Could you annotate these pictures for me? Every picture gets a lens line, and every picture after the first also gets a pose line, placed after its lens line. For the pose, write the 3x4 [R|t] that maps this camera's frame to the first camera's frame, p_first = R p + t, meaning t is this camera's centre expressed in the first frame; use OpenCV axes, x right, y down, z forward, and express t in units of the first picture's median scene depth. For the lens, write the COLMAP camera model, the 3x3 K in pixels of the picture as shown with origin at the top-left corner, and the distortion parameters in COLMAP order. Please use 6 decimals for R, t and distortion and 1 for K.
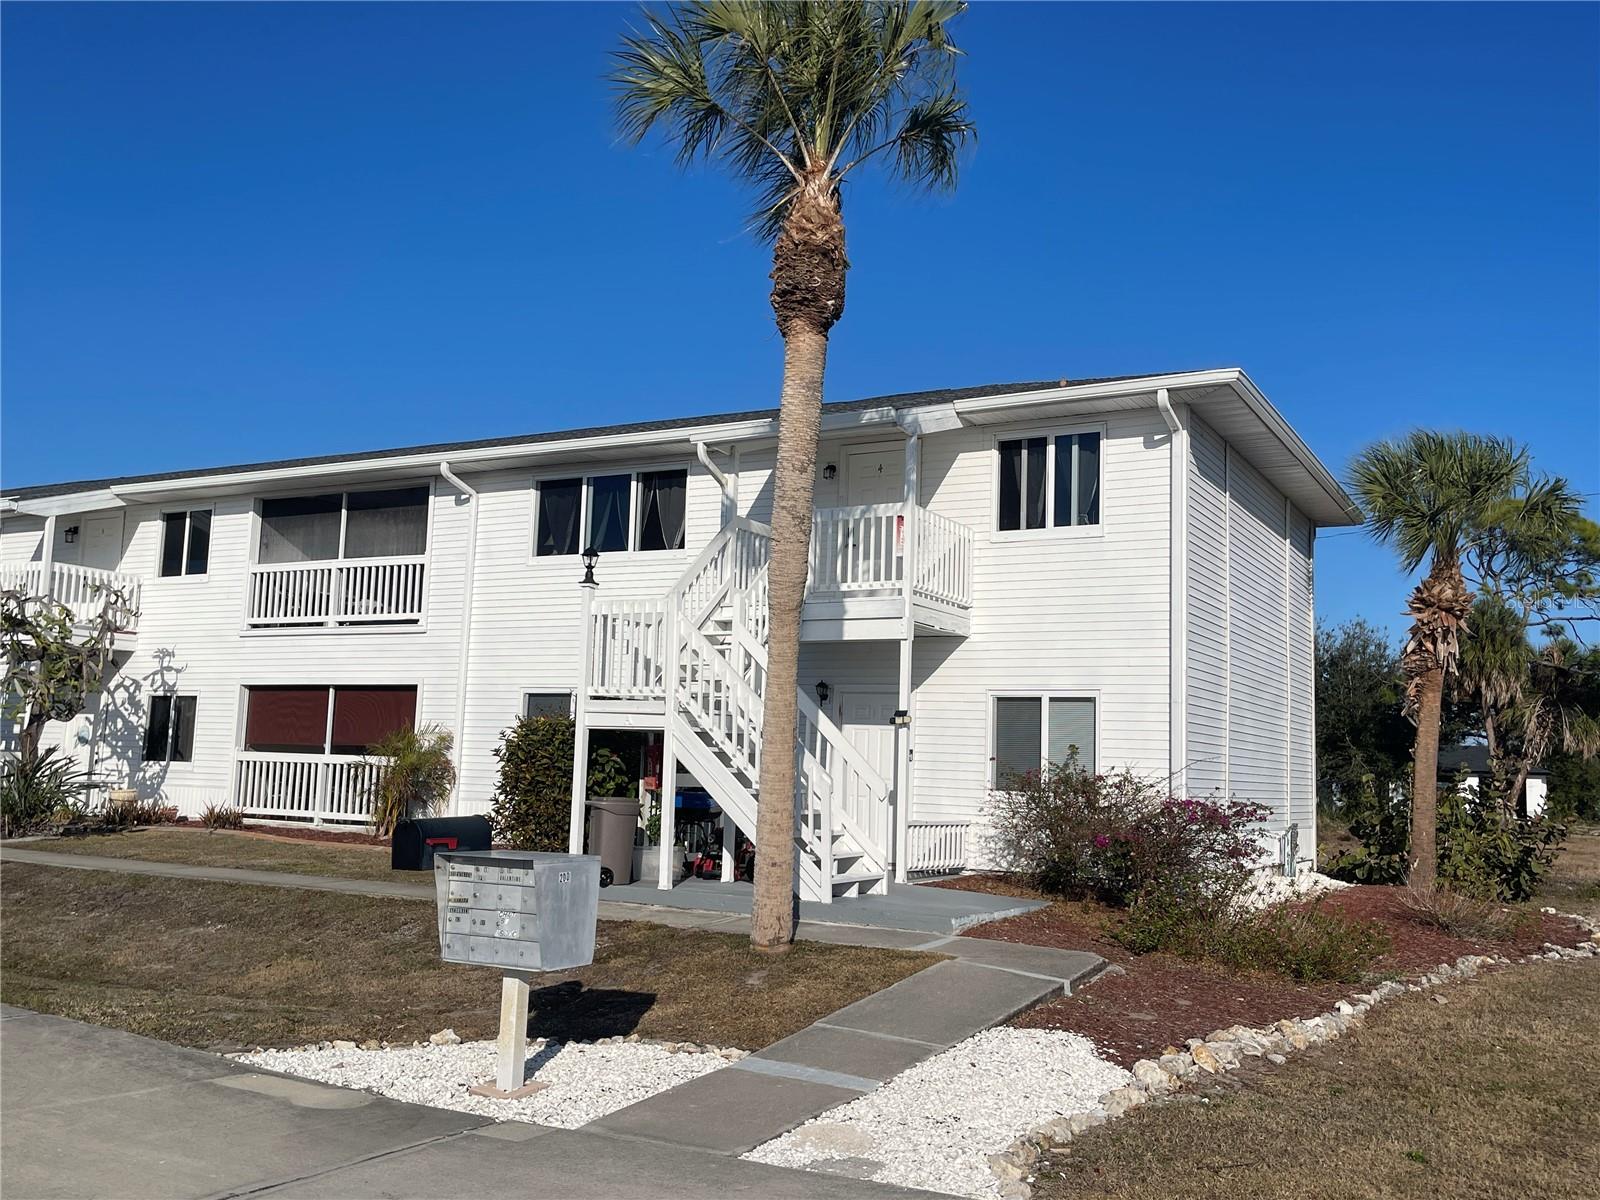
lens RADIAL K [[1409.7, 0, 827.0], [0, 1409.7, 600.7], [0, 0, 1]] dist [0.064791, -0.082035]
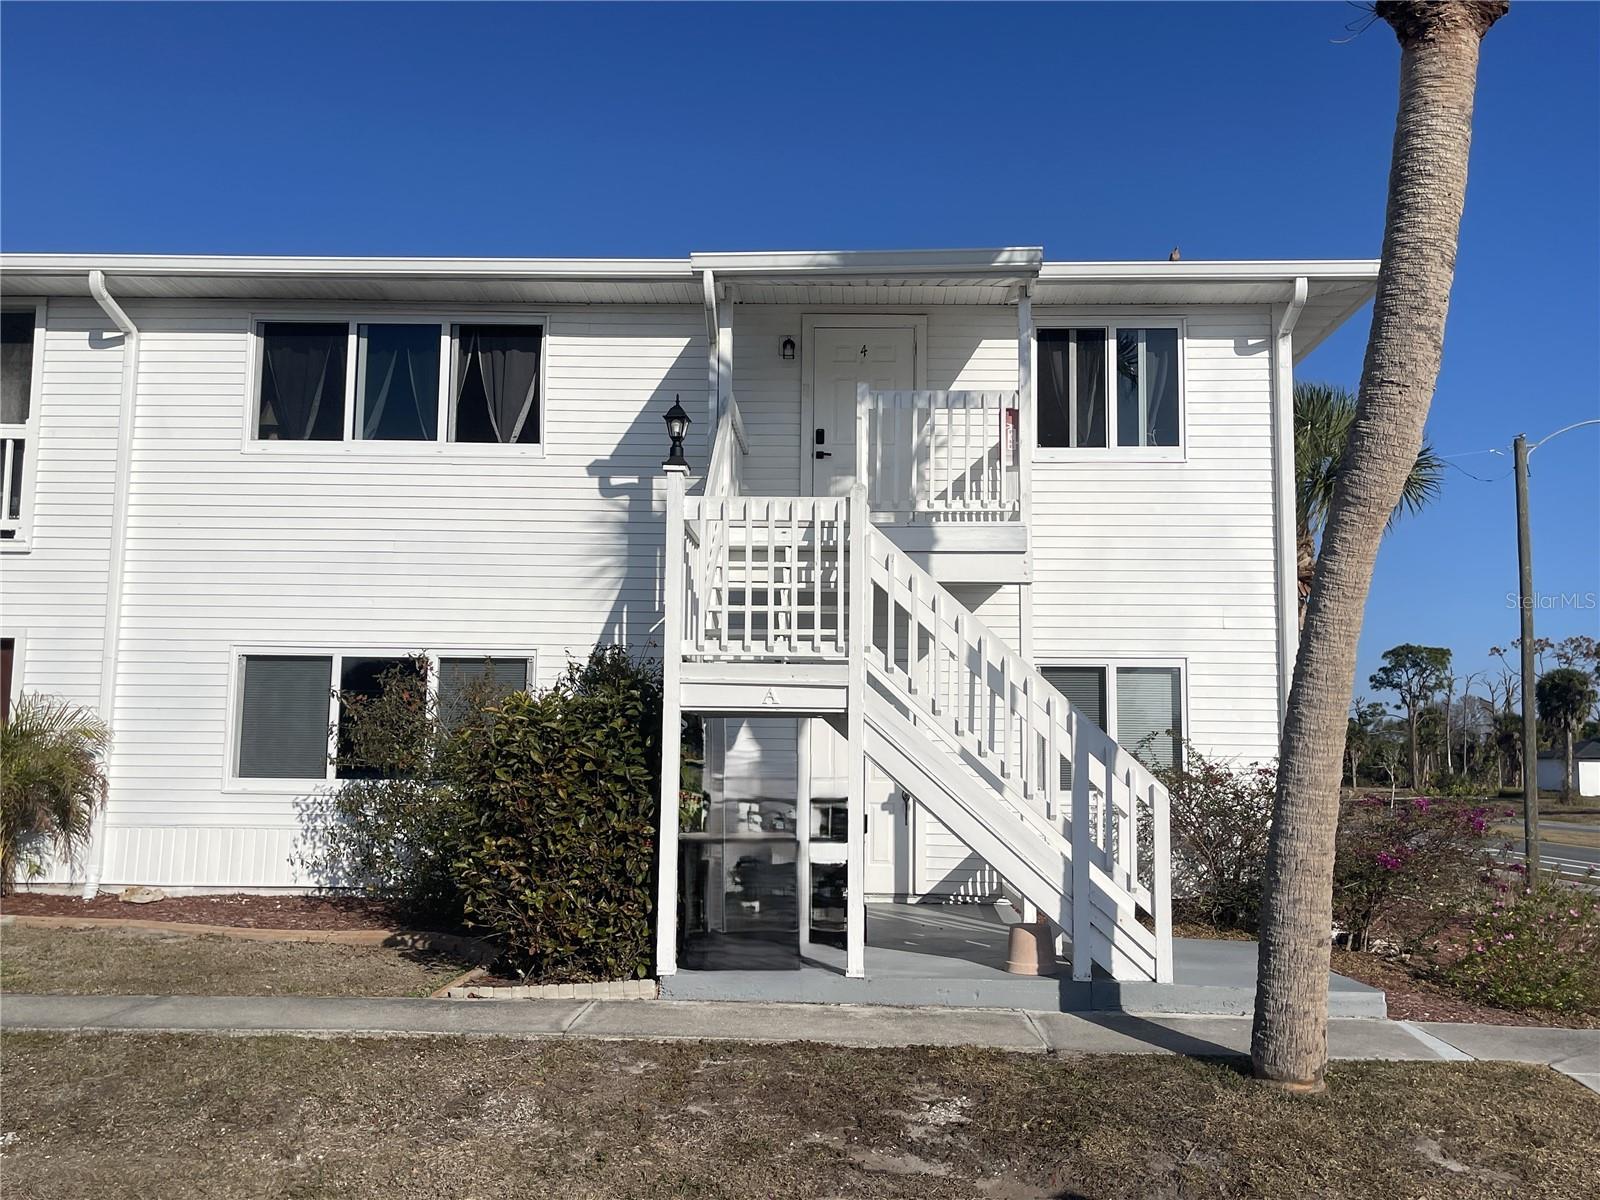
lens RADIAL K [[1409.7, 0, 813.8], [0, 1409.7, 601.4], [0, 0, 1]] dist [0.064791, -0.082035]
pose [[0.888348, 0.031397, 0.458096, -0.279663], [-0.038622, 0.999233, 0.006411, 0.028041], [-0.457543, -0.023387, 0.888880, 0.323196]]
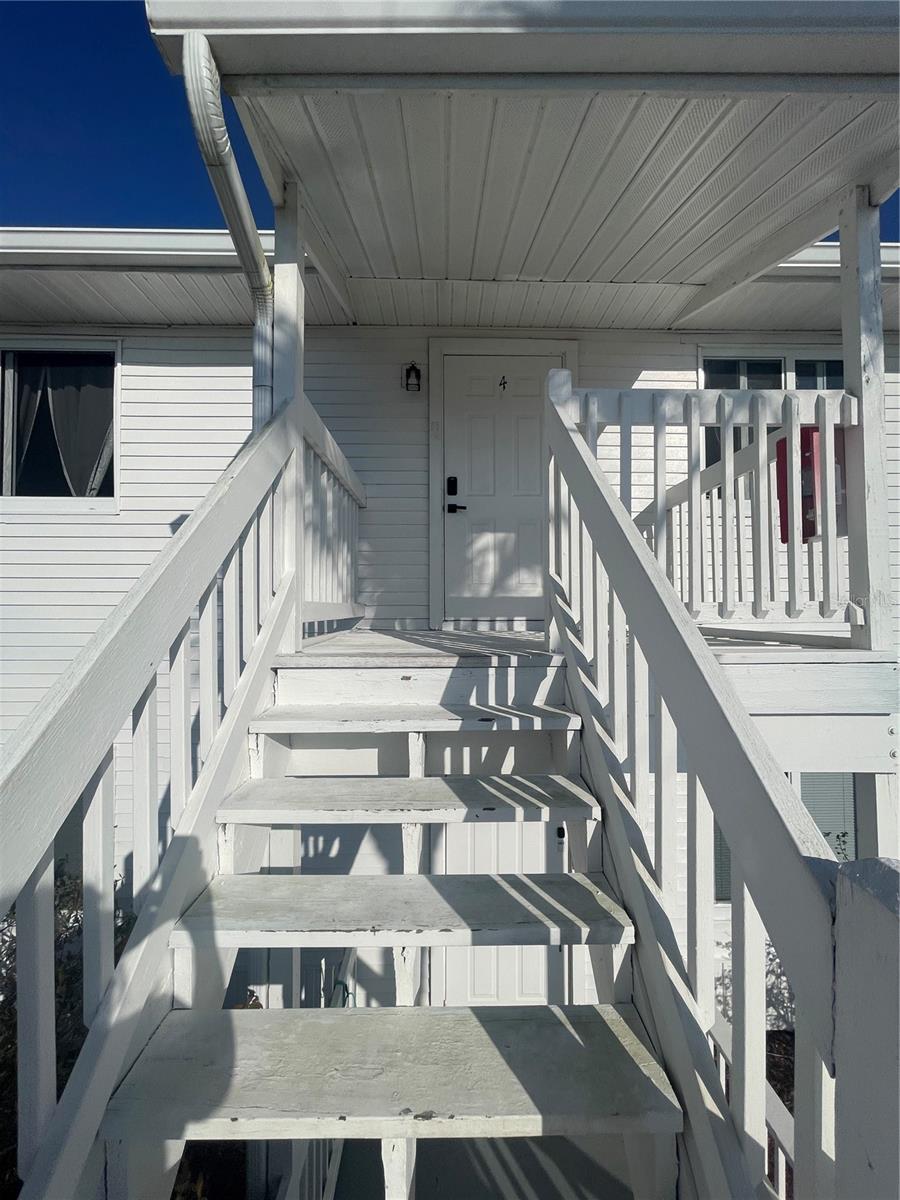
lens RADIAL K [[479.3, 0, 444.3], [0, 479.3, 590.0], [0, 0, 1]] dist [0.001271, -0.001078]
pose [[0.865541, -0.014221, 0.500637, -0.079410], [-0.029496, 0.996414, 0.079298, -0.018007], [-0.499969, -0.083403, 0.862018, 0.736238]]
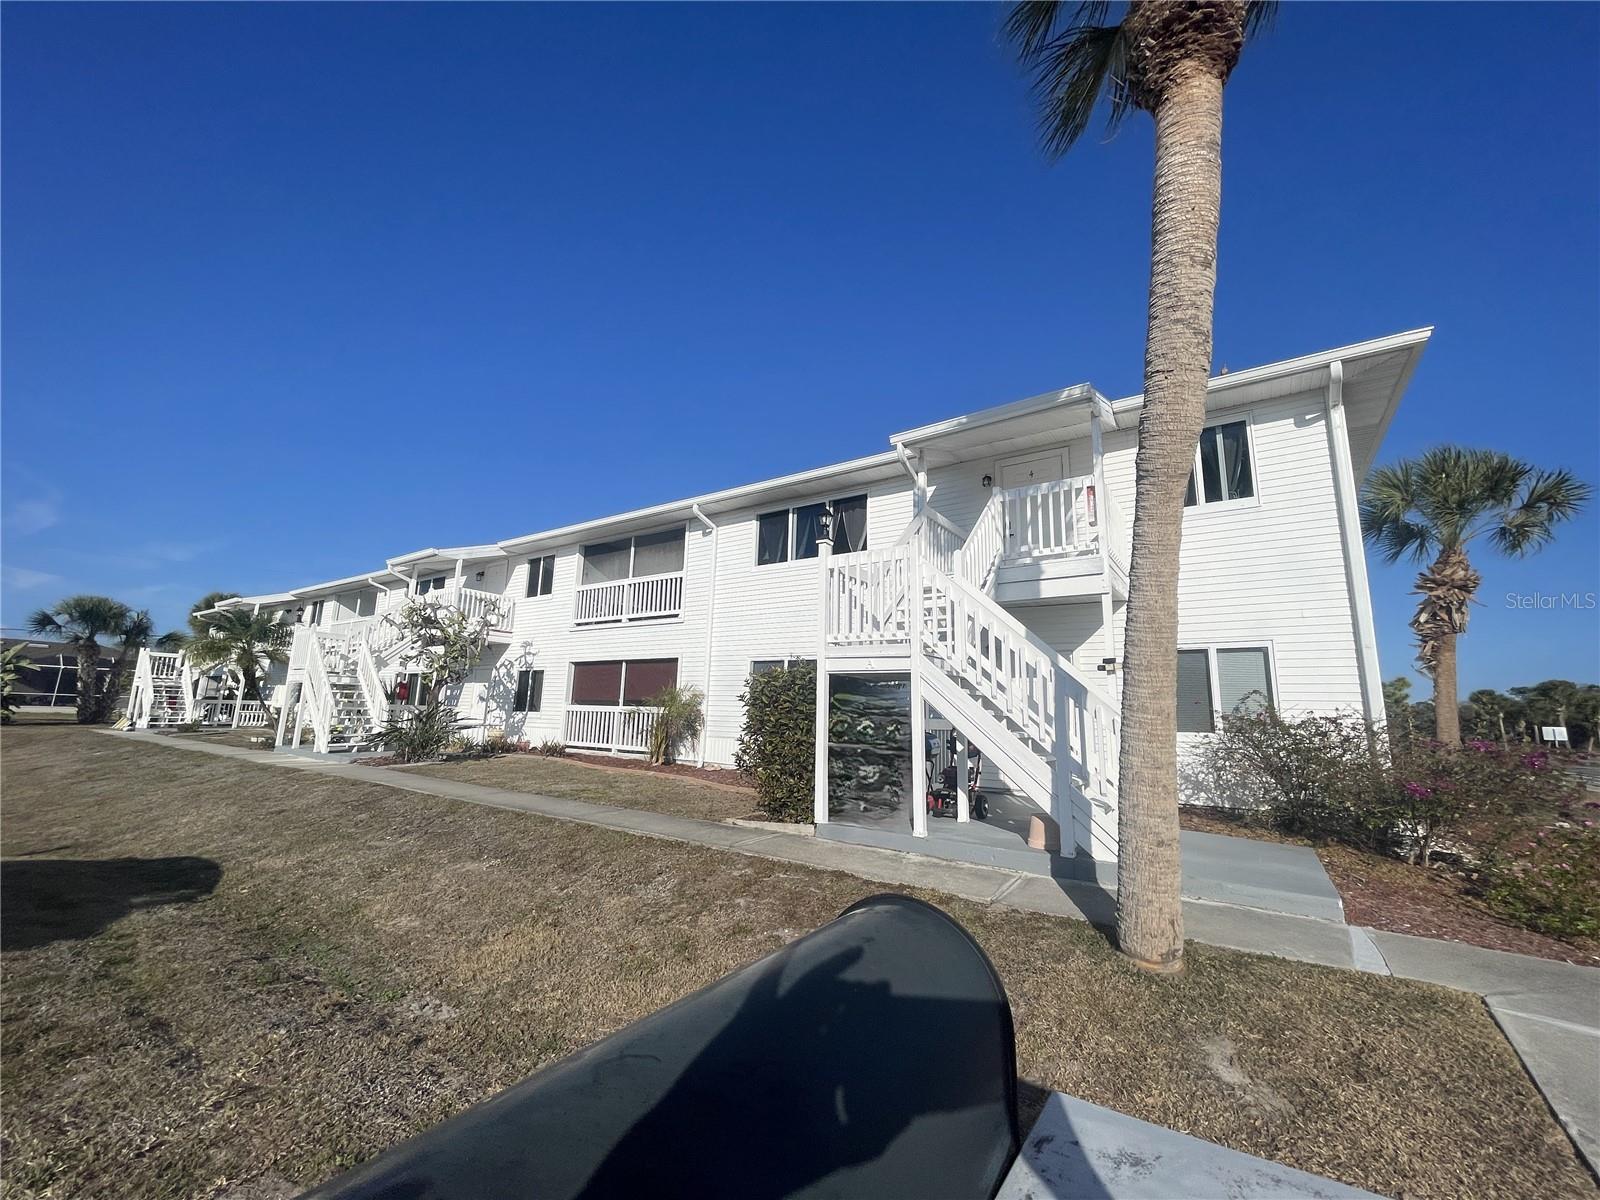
lens RADIAL K [[639.0, 0, 796.6], [0, 639.0, 595.7], [0, 0, 1]] dist [0.001271, -0.001078]
pose [[0.994328, -0.023087, -0.103820, -0.101717], [0.015498, 0.997188, -0.073318, 0.047882], [0.105221, 0.071293, 0.991890, 0.369846]]
